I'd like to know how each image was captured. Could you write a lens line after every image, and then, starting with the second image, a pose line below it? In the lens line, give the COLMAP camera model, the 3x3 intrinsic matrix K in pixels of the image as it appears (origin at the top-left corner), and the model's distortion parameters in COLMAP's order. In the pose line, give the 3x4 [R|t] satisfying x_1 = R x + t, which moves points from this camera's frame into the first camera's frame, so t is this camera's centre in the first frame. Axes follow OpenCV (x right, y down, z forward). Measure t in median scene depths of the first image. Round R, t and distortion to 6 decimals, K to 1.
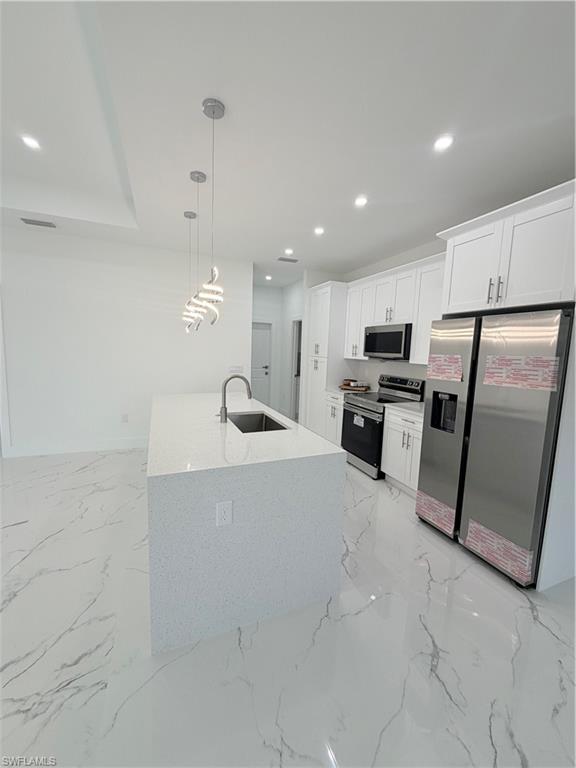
lens RADIAL K [[304.9, 0, 287.0], [0, 304.9, 384.4], [0, 0, 1]] dist [-0.000062, 0.000542]
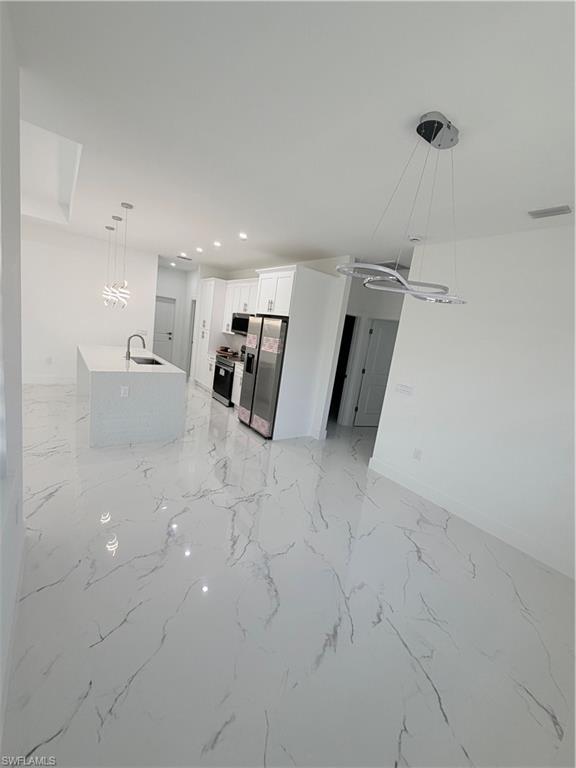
lens RADIAL K [[304.9, 0, 285.6], [0, 304.9, 384.3], [0, 0, 1]] dist [-0.000062, 0.000542]
pose [[0.966259, 0.056861, 0.251220, 0.172842], [-0.077778, 0.994211, 0.074128, 0.041581], [-0.245550, -0.091166, 0.965087, -0.683114]]
